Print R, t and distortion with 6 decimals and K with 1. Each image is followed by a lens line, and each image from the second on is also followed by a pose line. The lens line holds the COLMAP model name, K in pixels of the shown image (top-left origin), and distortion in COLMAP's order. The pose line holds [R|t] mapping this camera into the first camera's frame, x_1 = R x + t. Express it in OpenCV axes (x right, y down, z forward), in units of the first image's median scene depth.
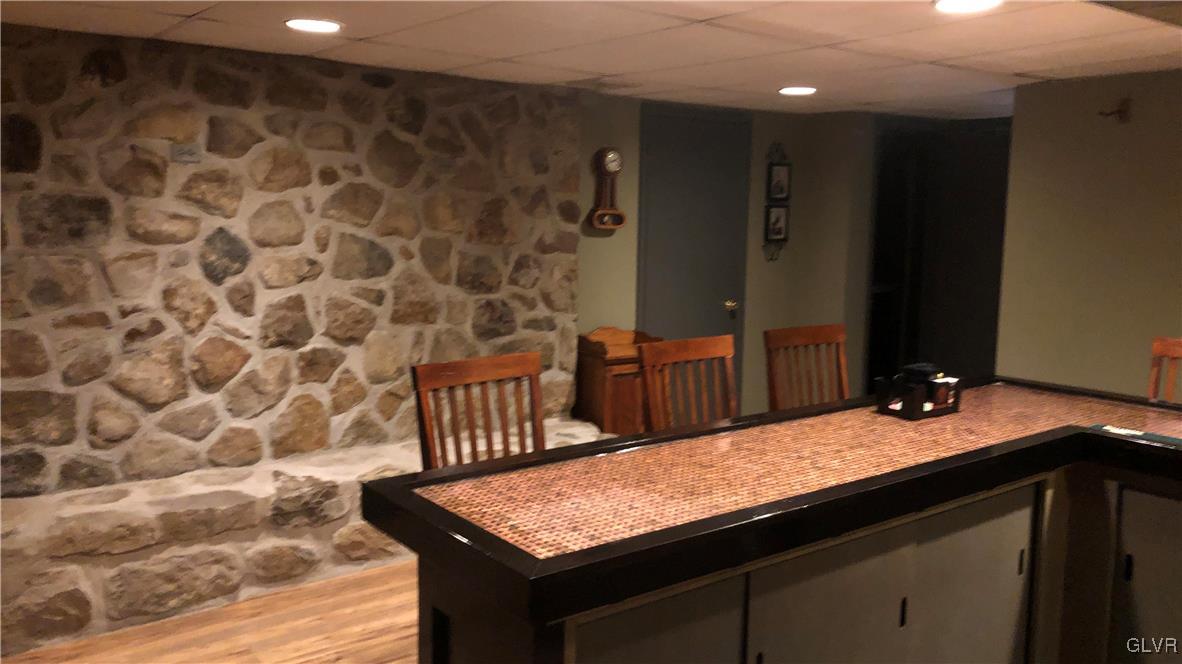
lens RADIAL K [[957.1, 0, 603.8], [0, 957.1, 319.9], [0, 0, 1]] dist [0.033094, -0.026274]
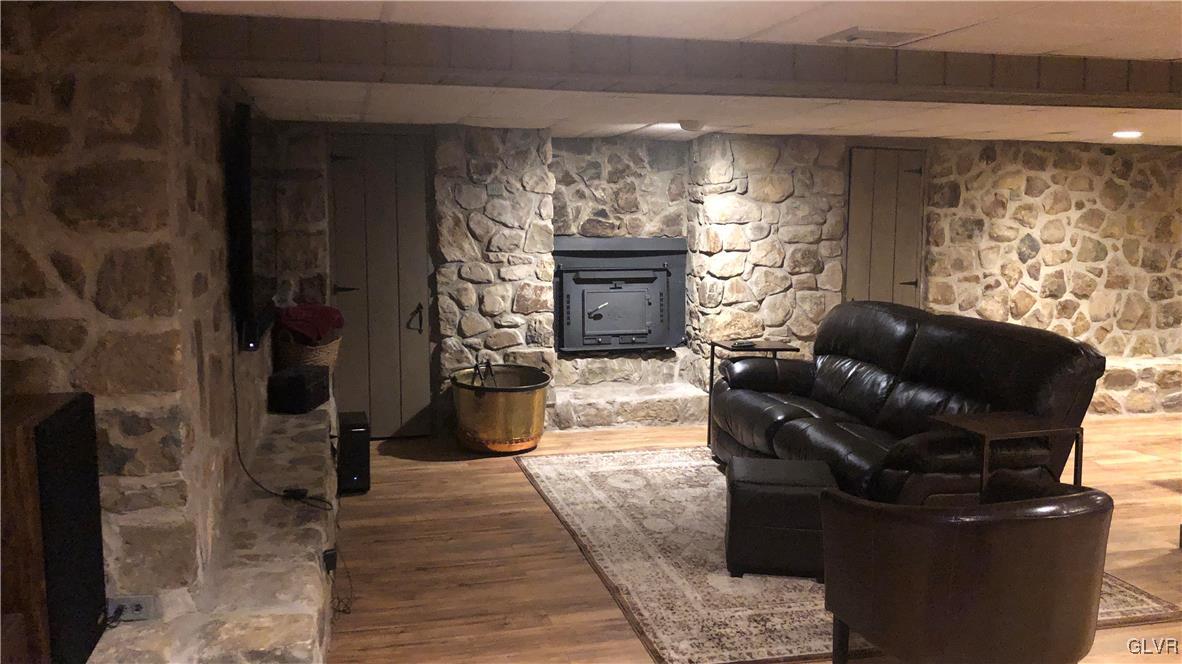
lens RADIAL K [[957.1, 0, 592.7], [0, 957.1, 319.7], [0, 0, 1]] dist [0.033094, -0.026274]
pose [[0.917558, 0.024581, -0.396843, -0.417522], [-0.032506, 0.999384, -0.013256, 0.126891], [0.396272, 0.025063, 0.917791, -1.082286]]
